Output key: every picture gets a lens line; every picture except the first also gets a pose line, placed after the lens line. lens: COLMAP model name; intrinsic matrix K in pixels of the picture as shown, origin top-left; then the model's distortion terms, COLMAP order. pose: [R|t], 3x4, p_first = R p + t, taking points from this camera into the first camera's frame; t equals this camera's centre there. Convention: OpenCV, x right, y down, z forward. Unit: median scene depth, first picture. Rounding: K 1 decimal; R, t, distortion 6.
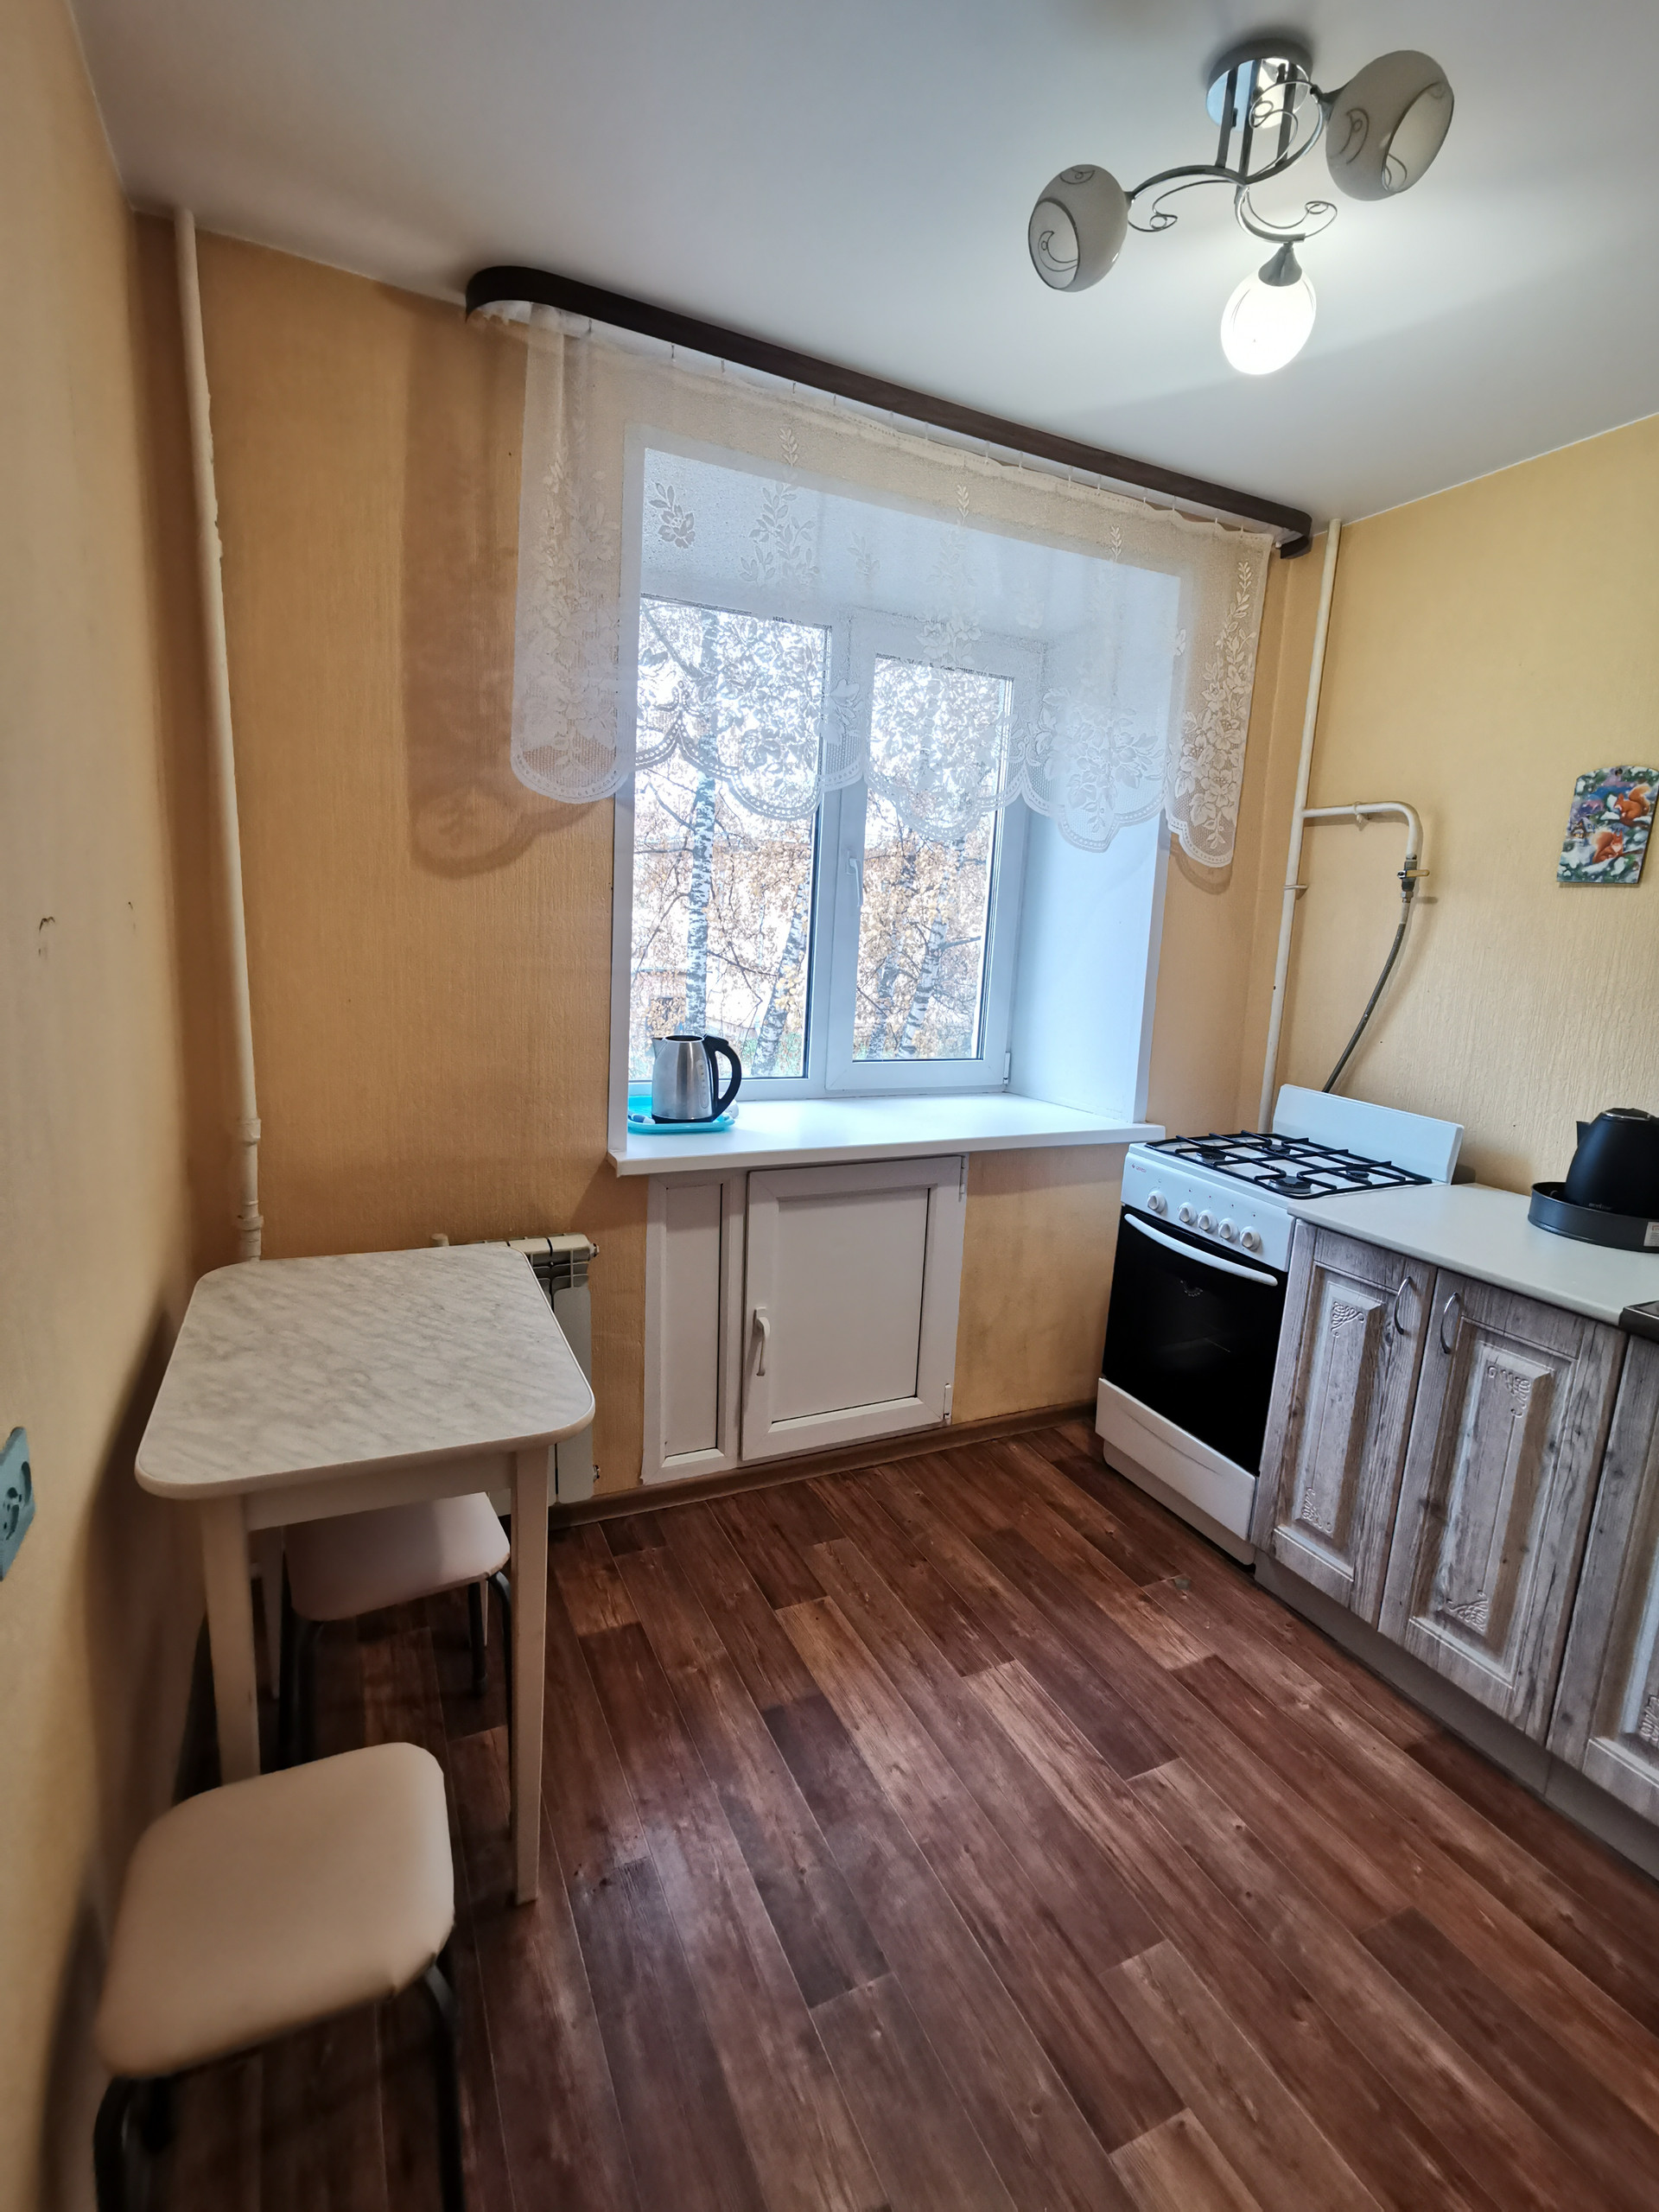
lens RADIAL K [[1038.5, 0, 829.5], [0, 1038.5, 1106.0], [0, 0, 1]] dist [-0.032145, 0.024873]
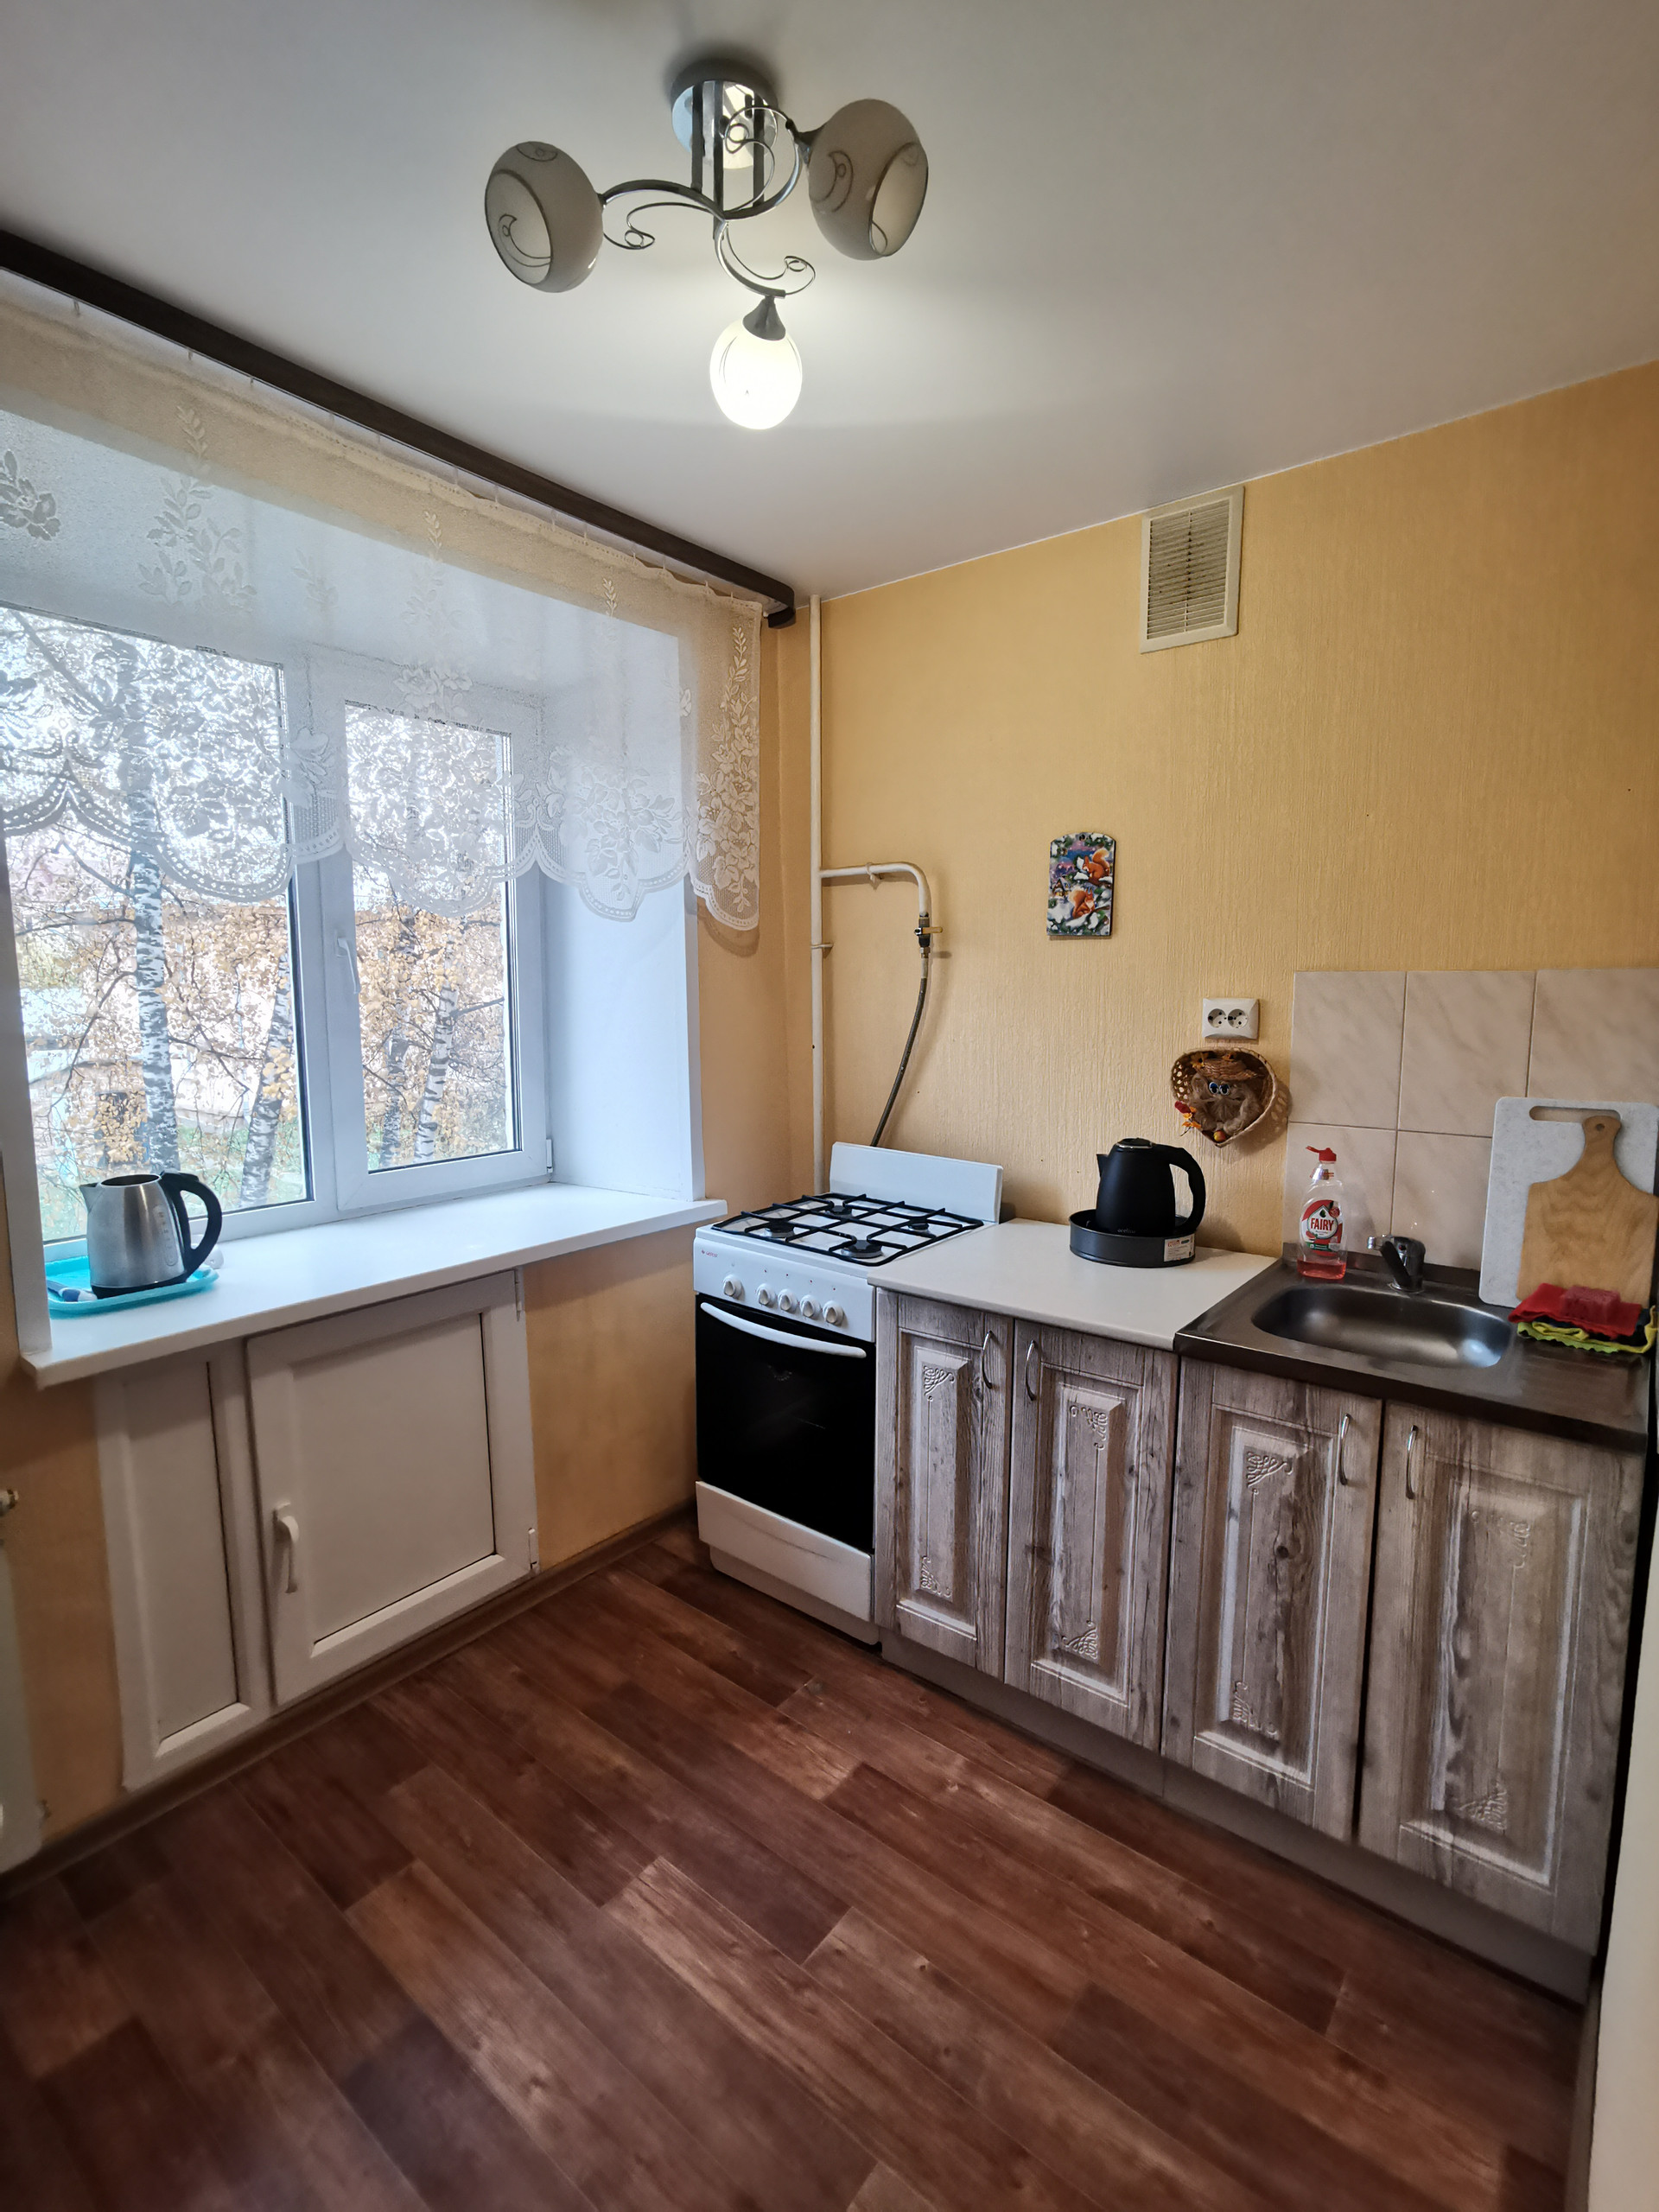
lens RADIAL K [[1055.4, 0, 820.2], [0, 1055.4, 1107.5], [0, 0, 1]] dist [-0.060442, 0.056040]
pose [[0.901585, -0.105449, 0.419554, 0.003689], [0.127081, 0.991605, -0.023861, -0.040097], [-0.413515, 0.074830, 0.907417, 0.099161]]
